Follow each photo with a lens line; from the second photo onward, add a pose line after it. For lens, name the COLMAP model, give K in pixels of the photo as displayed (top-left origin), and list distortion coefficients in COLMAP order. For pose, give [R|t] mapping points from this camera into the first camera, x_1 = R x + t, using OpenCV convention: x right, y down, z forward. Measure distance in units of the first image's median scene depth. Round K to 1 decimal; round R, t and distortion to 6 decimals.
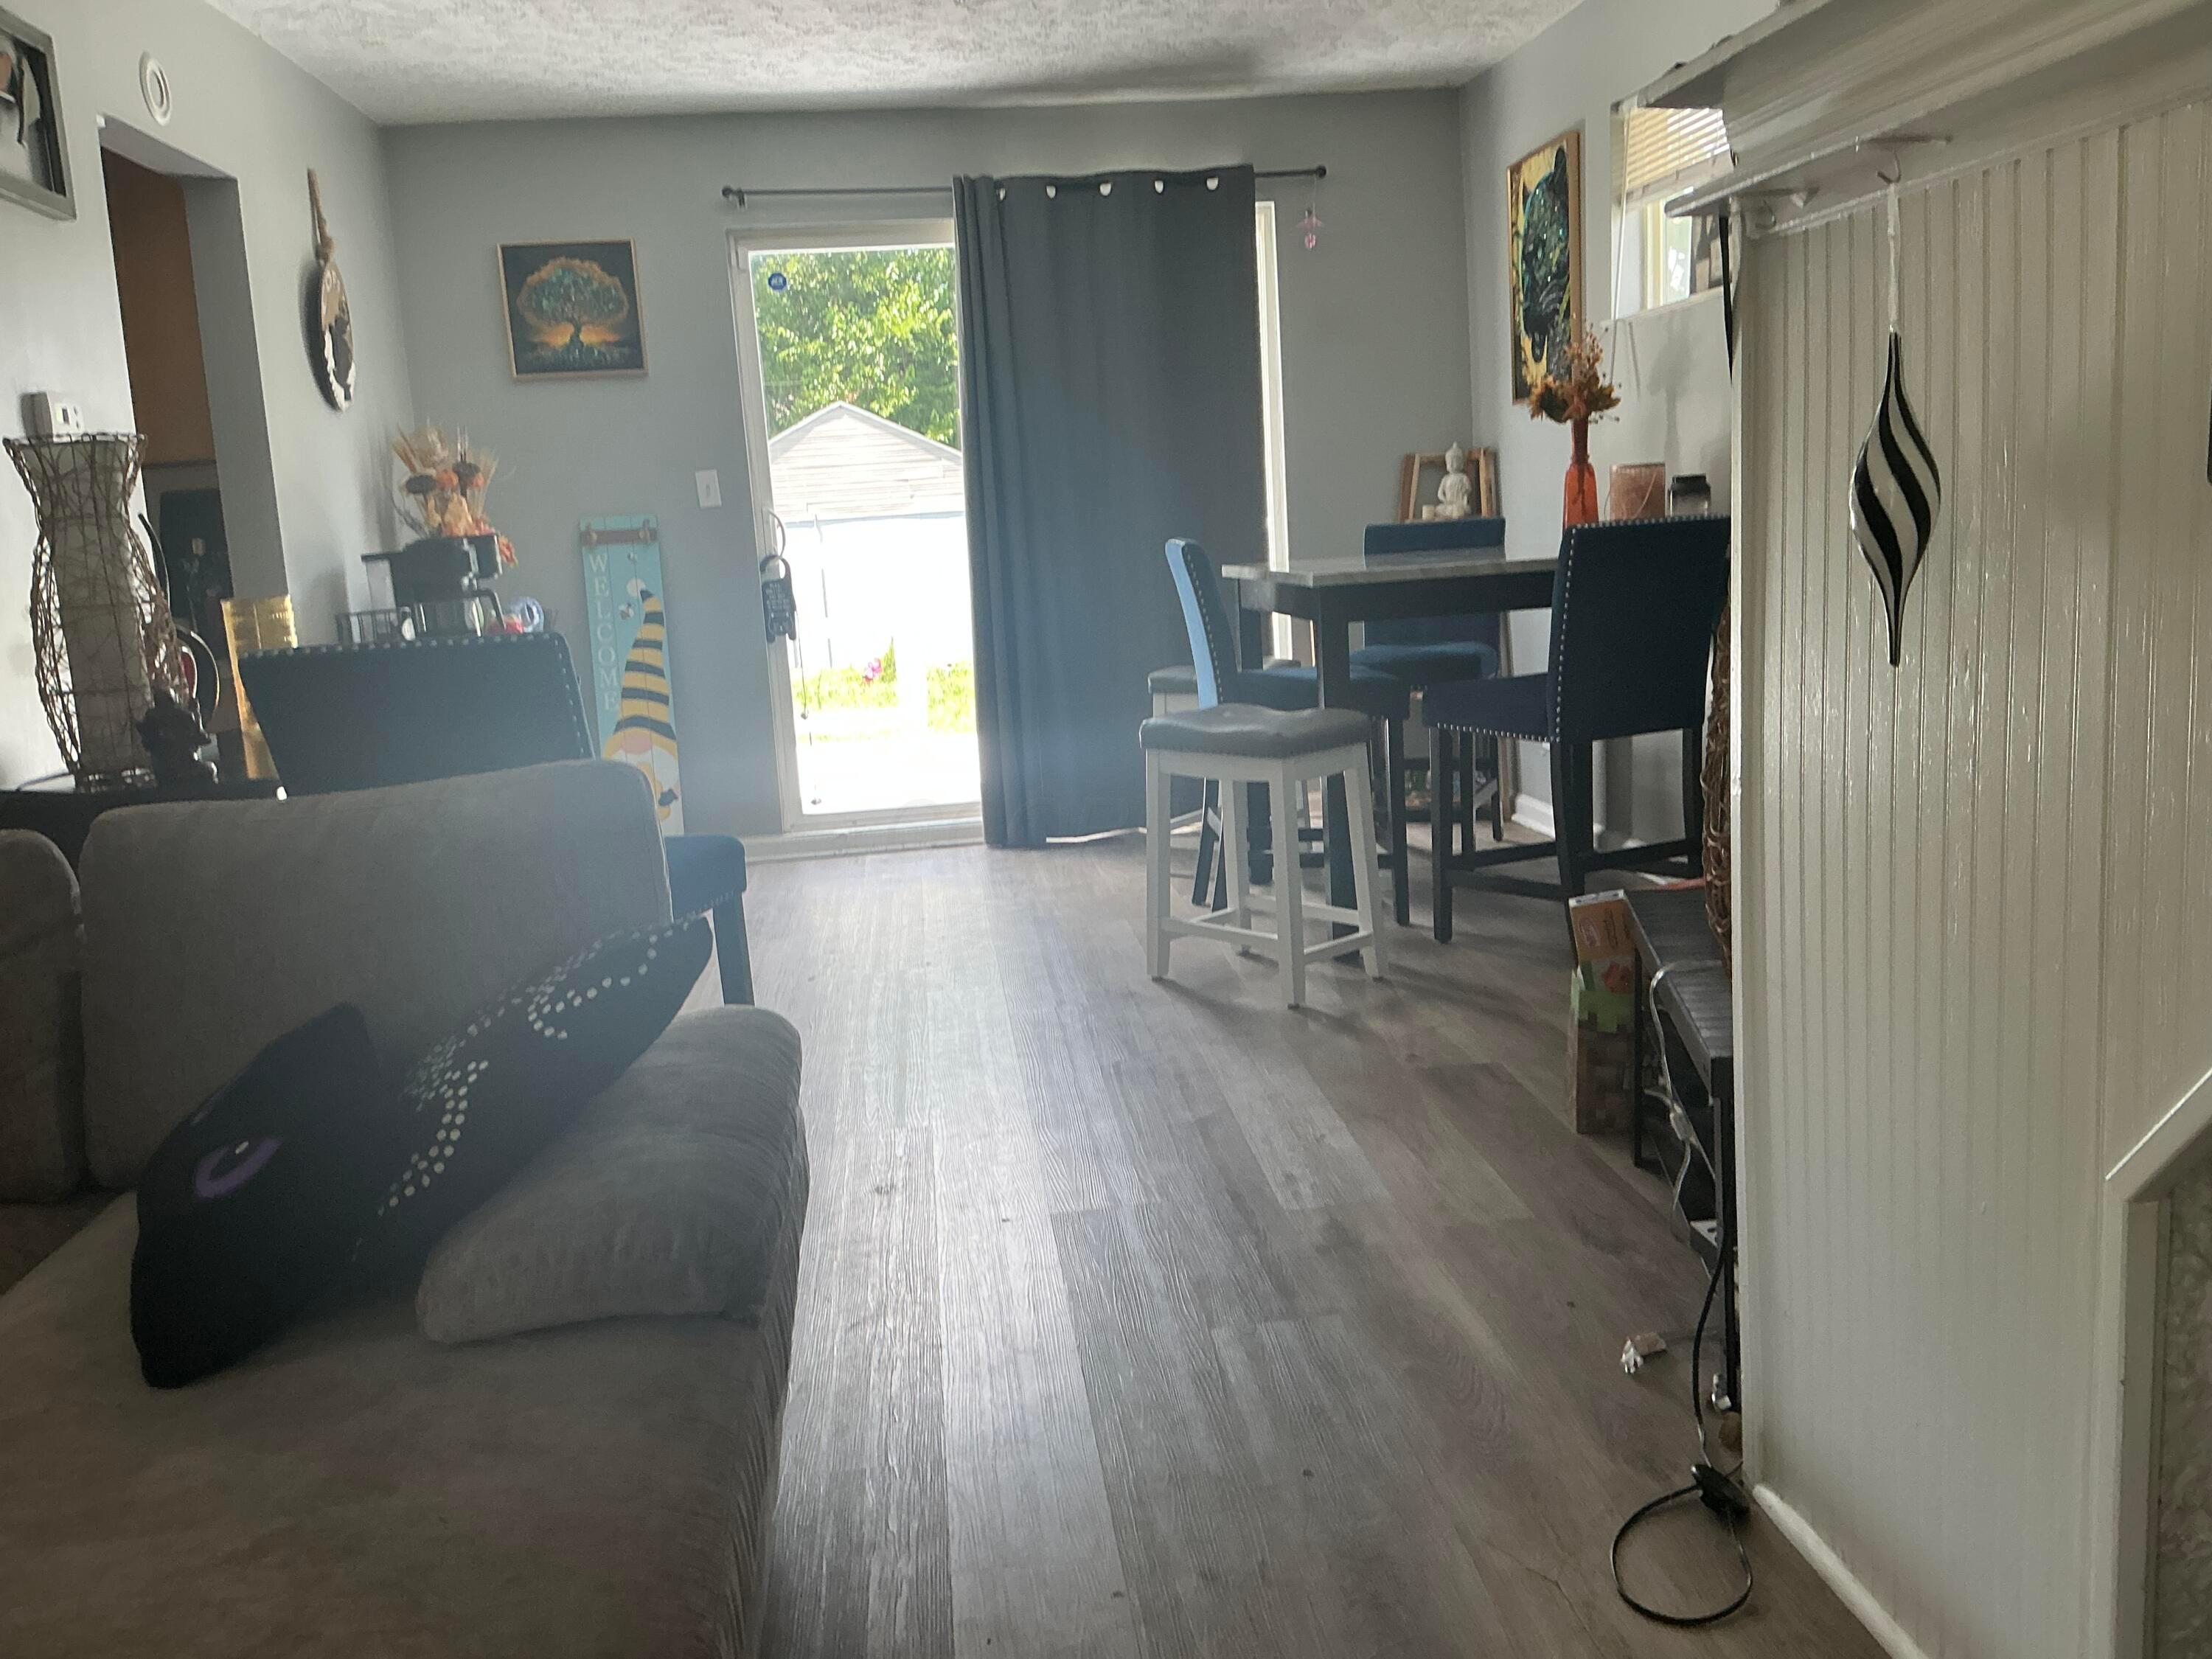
lens RADIAL K [[1837.1, 0, 1103.6], [0, 1837.1, 834.3], [0, 0, 1]] dist [0.150736, -0.325750]
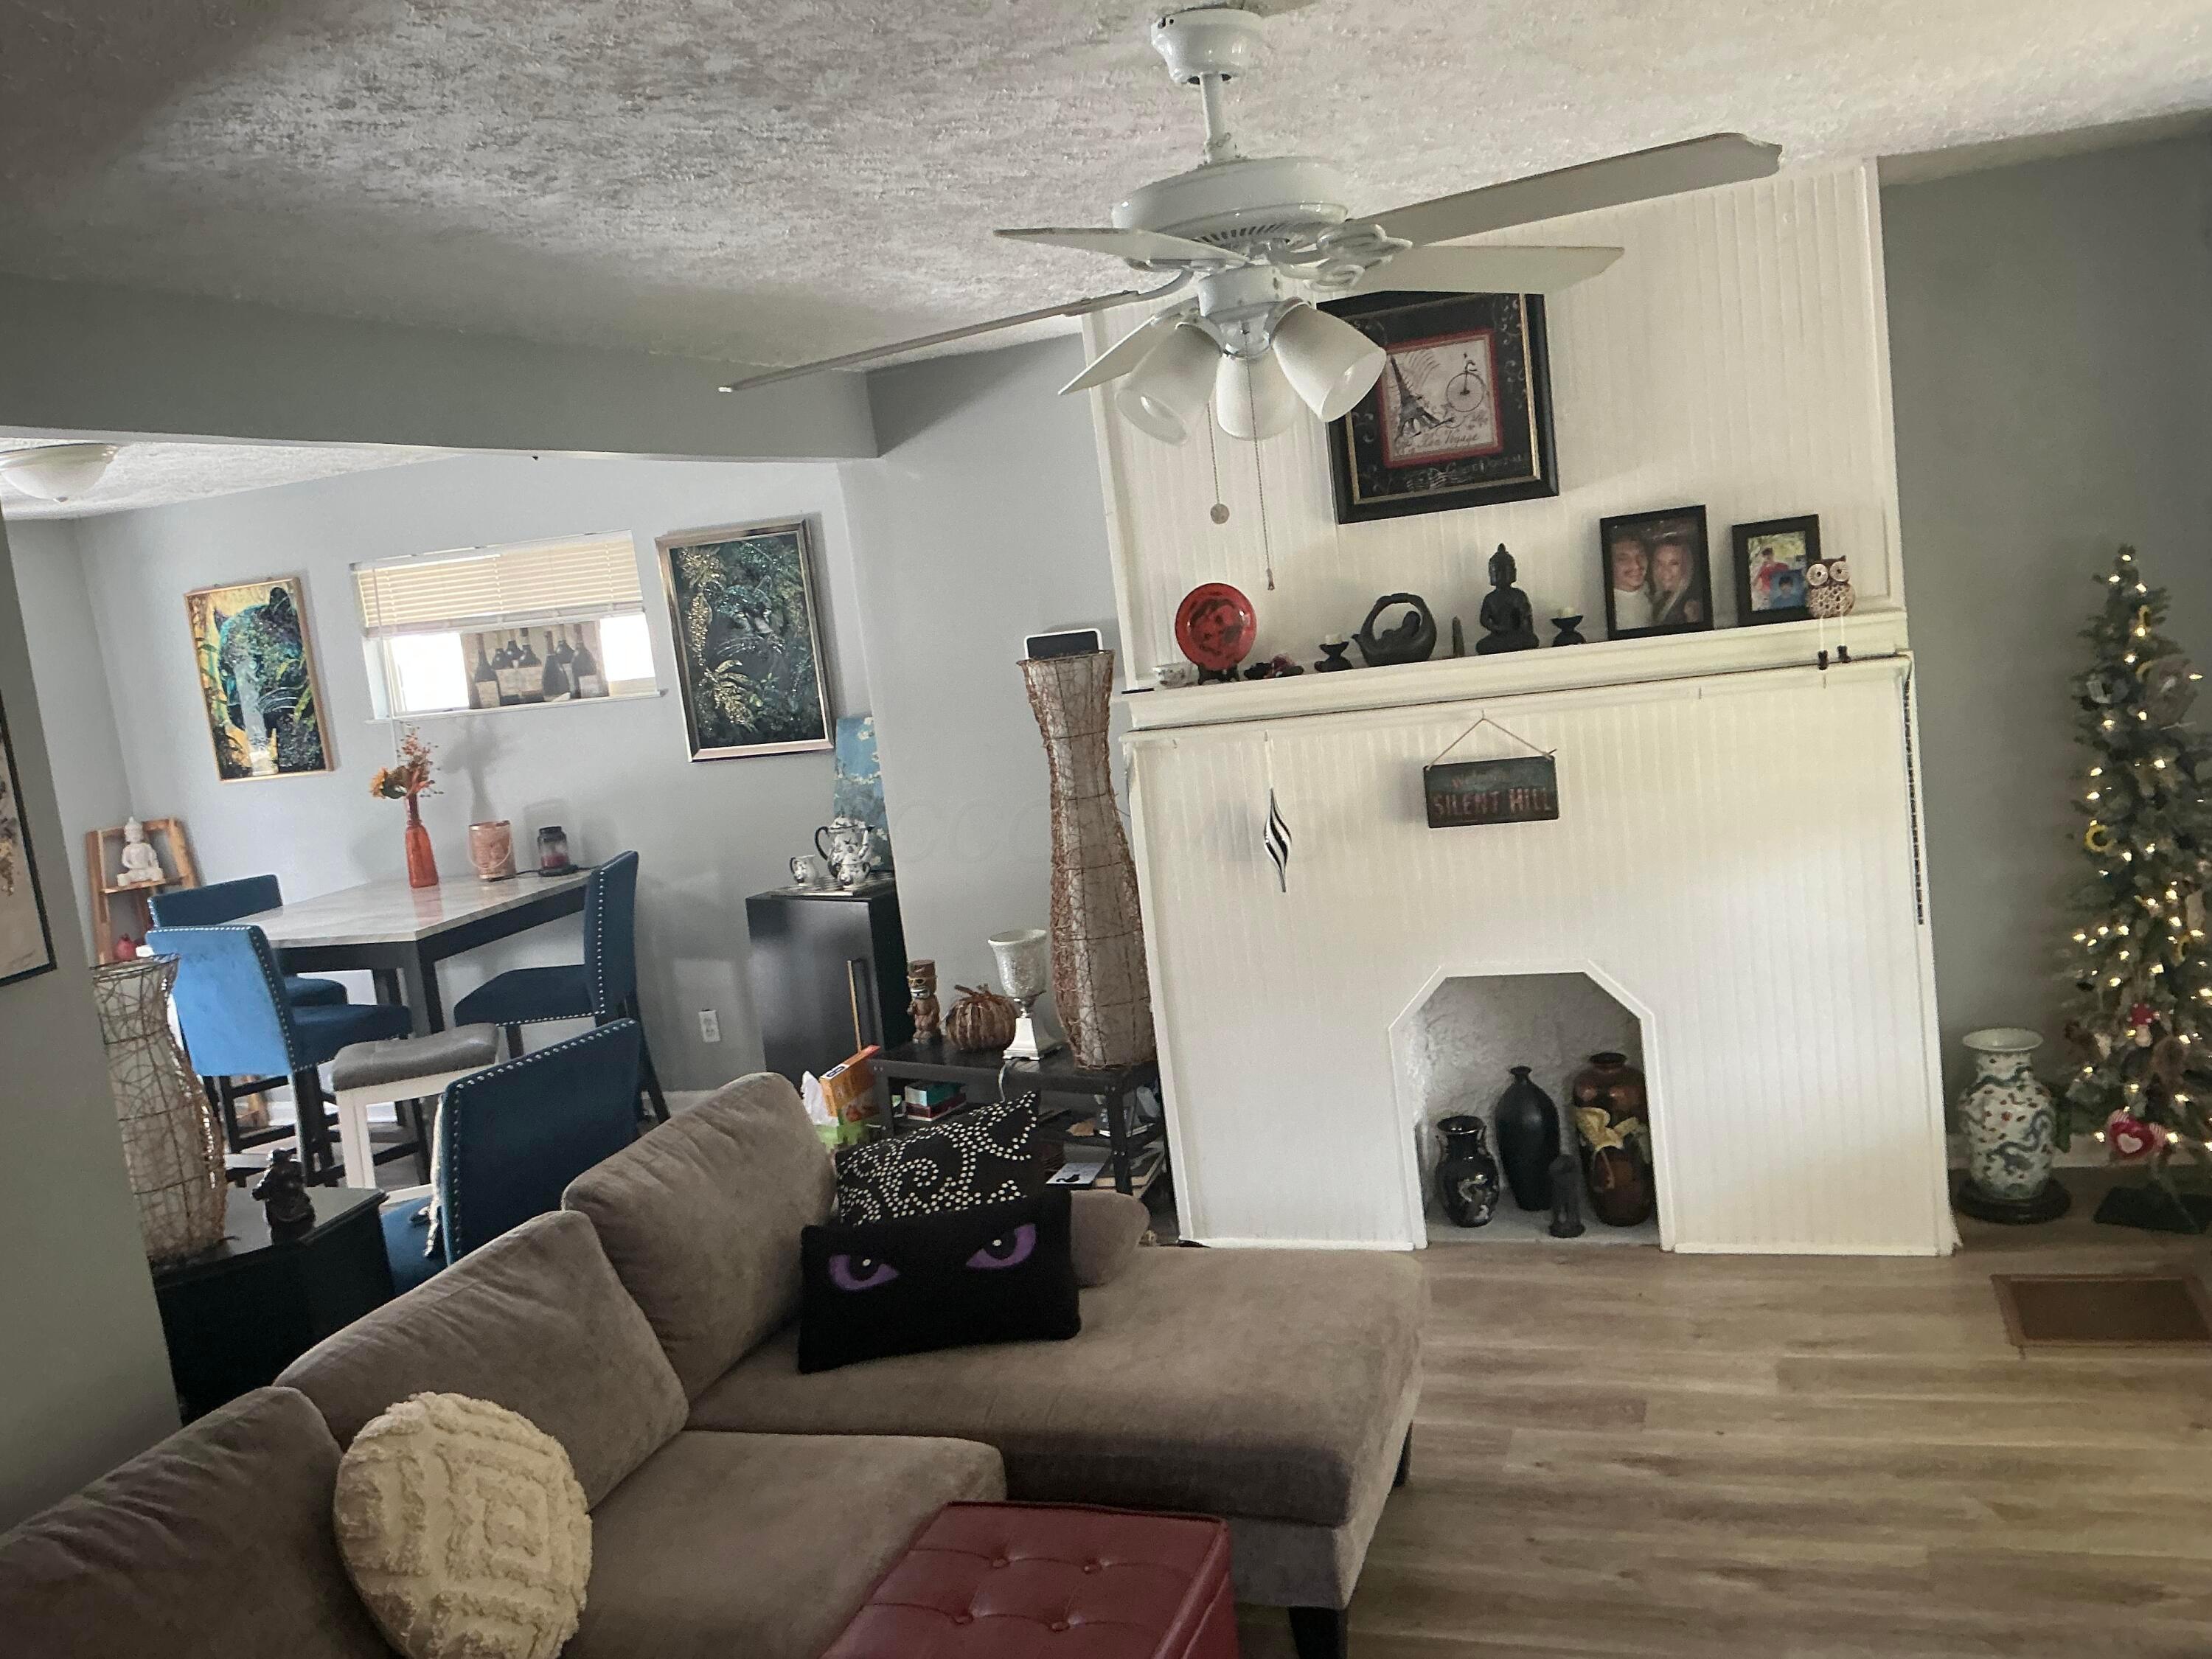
lens RADIAL K [[1837.1, 0, 1103.6], [0, 1837.1, 834.3], [0, 0, 1]] dist [0.150736, -0.325750]
pose [[0.441448, -0.118908, 0.889373, -0.611719], [0.241303, 0.970399, 0.009968, -0.076200], [-0.864232, 0.210208, 0.457073, -0.028995]]
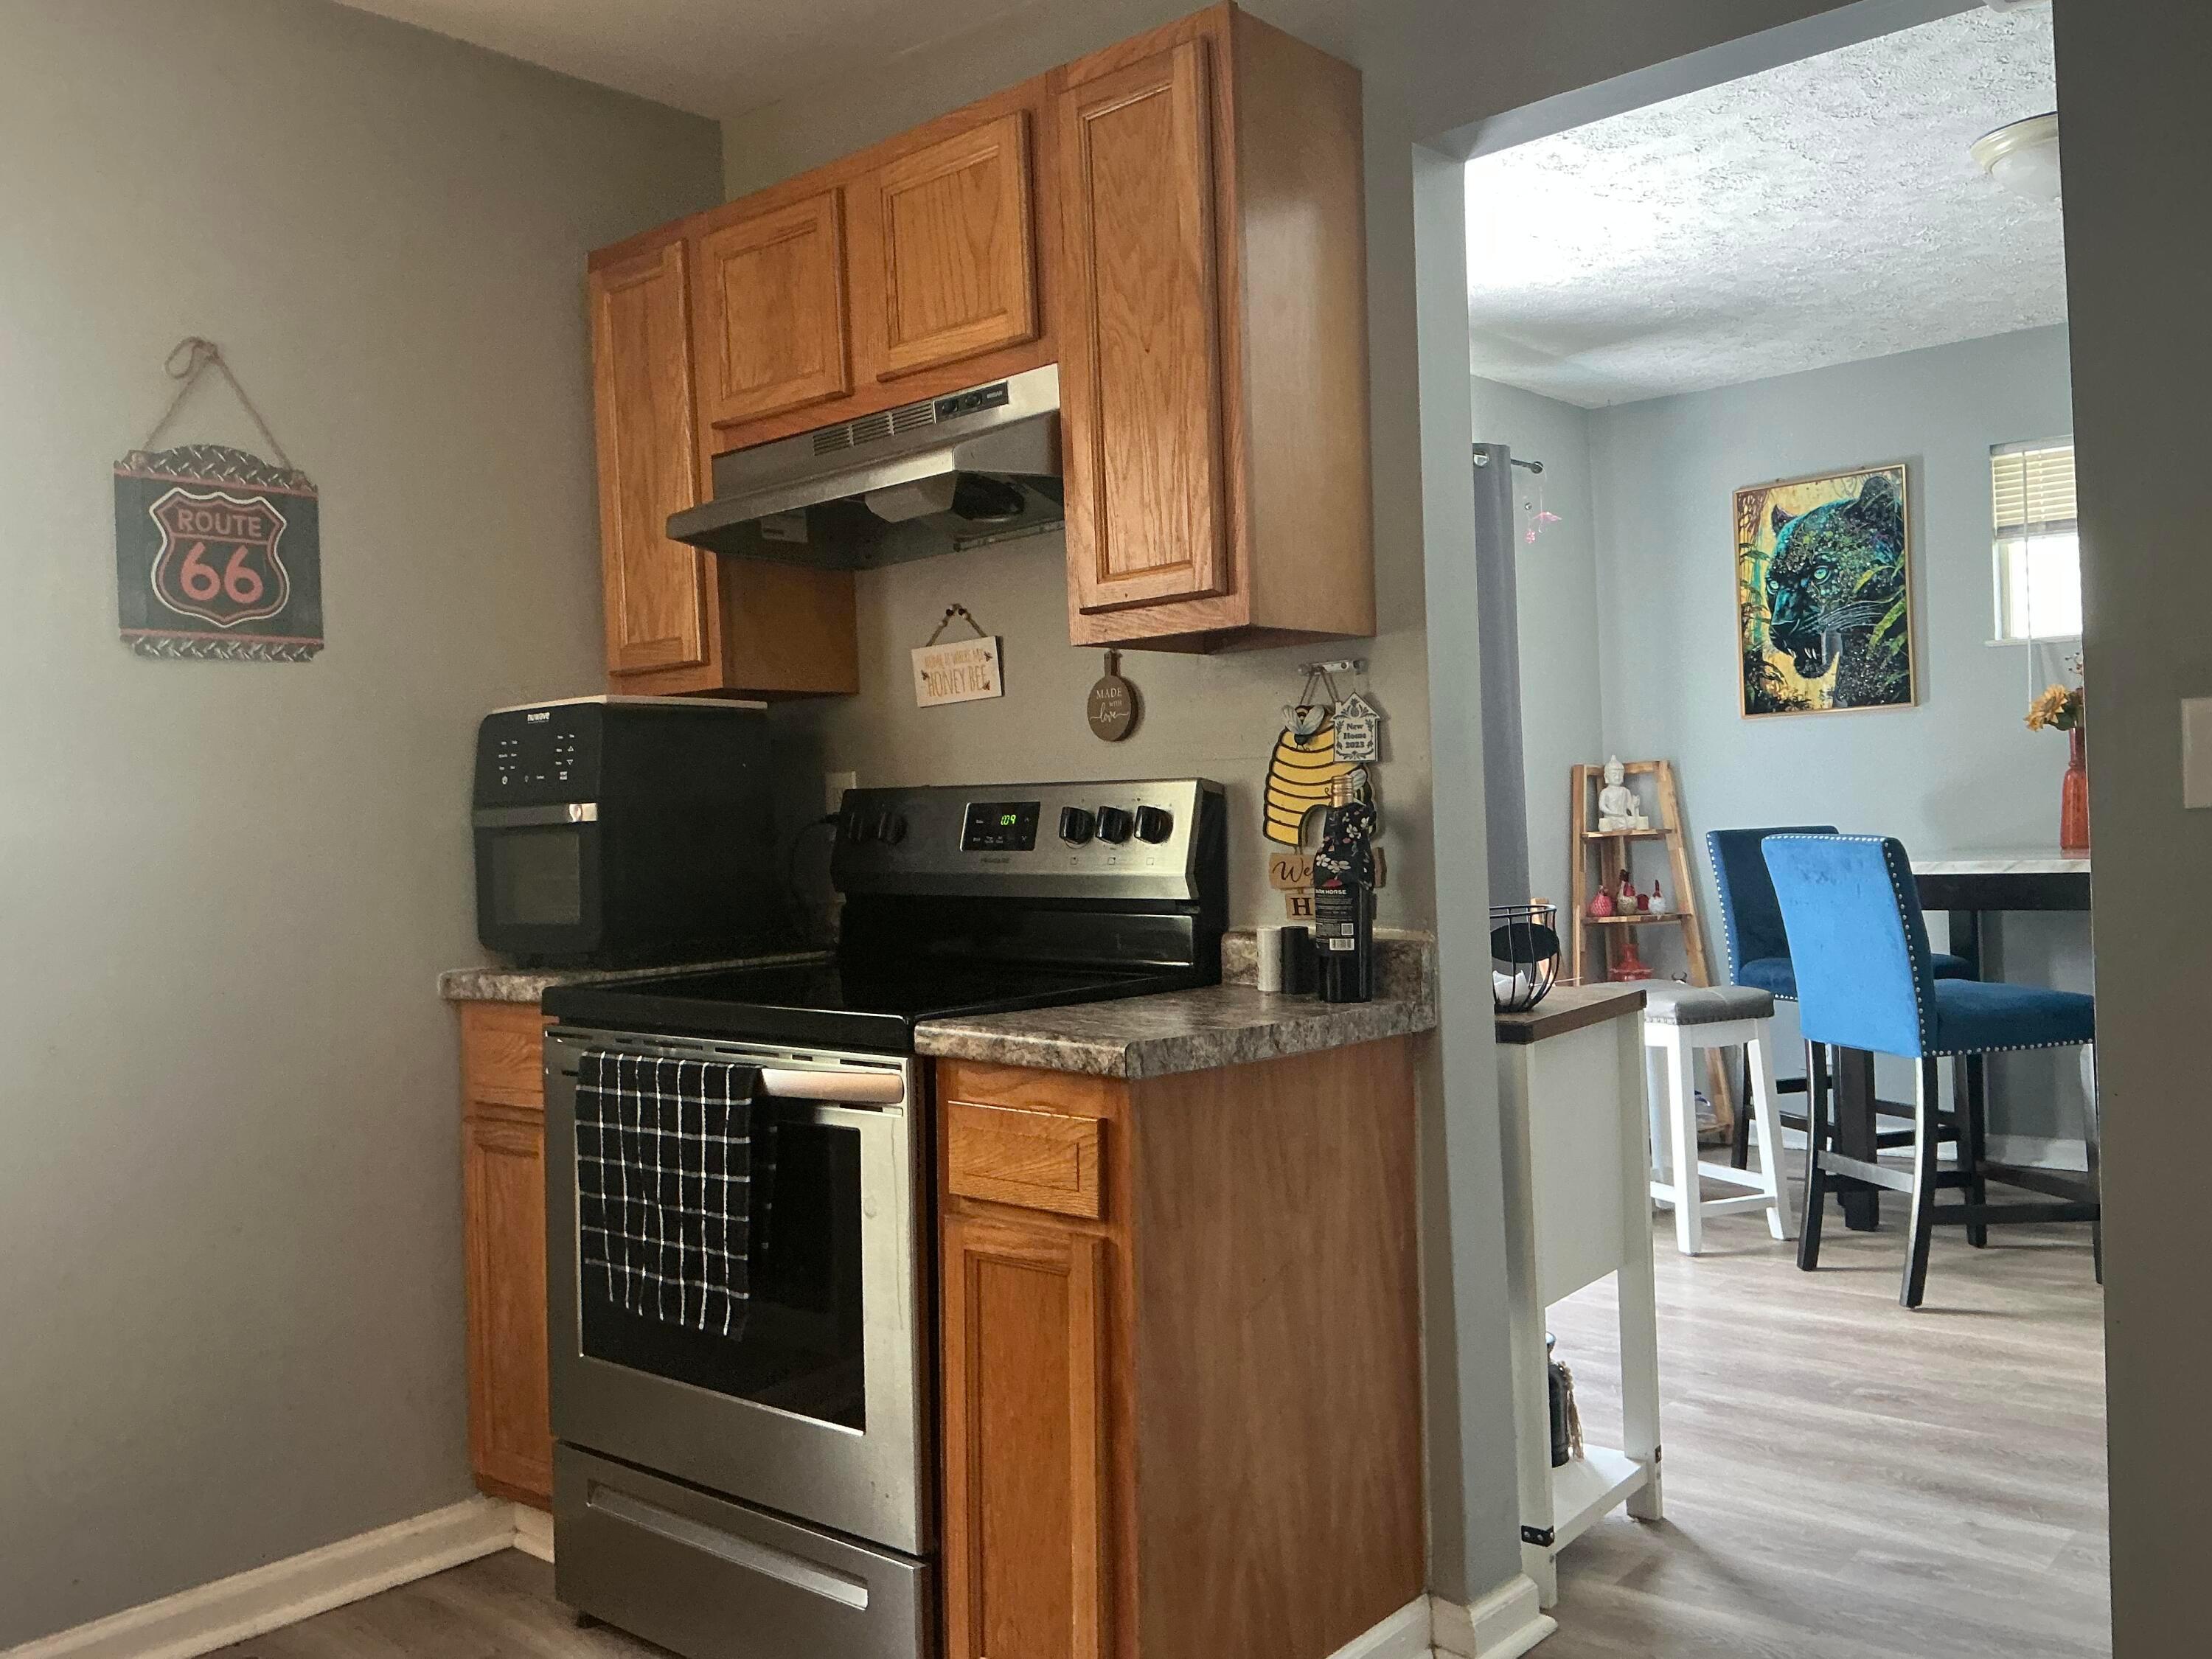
lens RADIAL K [[1837.1, 0, 1103.6], [0, 1837.1, 834.3], [0, 0, 1]] dist [0.150736, -0.325750]
pose [[0.736936, 0.029653, 0.675312, -0.712958], [0.107584, 0.981158, -0.160484, -0.049335], [-0.667347, 0.190919, 0.719860, 0.537080]]
